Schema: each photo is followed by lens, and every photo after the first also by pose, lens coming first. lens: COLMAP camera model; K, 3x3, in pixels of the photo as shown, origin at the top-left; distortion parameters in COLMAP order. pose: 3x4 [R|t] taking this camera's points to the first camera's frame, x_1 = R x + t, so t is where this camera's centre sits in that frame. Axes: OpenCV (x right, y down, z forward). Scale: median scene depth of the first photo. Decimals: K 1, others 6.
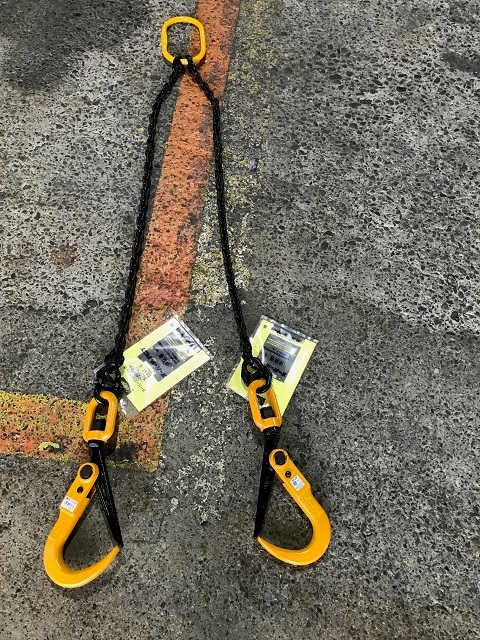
lens RADIAL K [[516.8, 0, 240.0], [0, 516.8, 320.0], [0, 0, 1]] dist [0.013273, -0.012472]
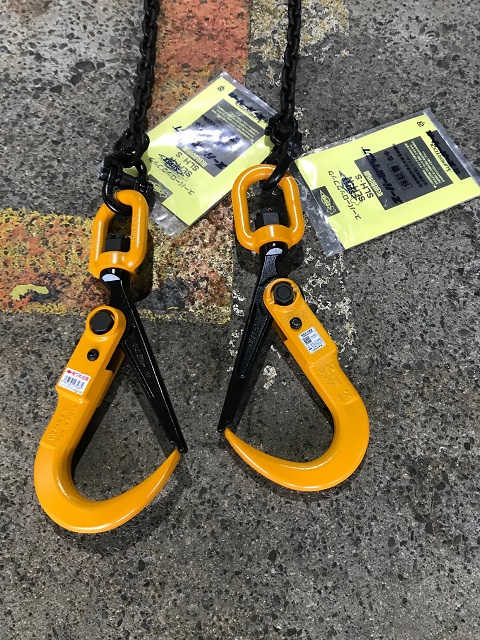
lens RADIAL K [[514.6, 0, 240.9], [0, 514.6, 329.8], [0, 0, 1]] dist [0.002216, -0.002189]
pose [[0.998227, -0.058973, -0.008084, -0.122038], [0.059507, 0.991974, 0.111565, 0.200277], [0.001439, -0.111849, 0.993724, 0.385759]]
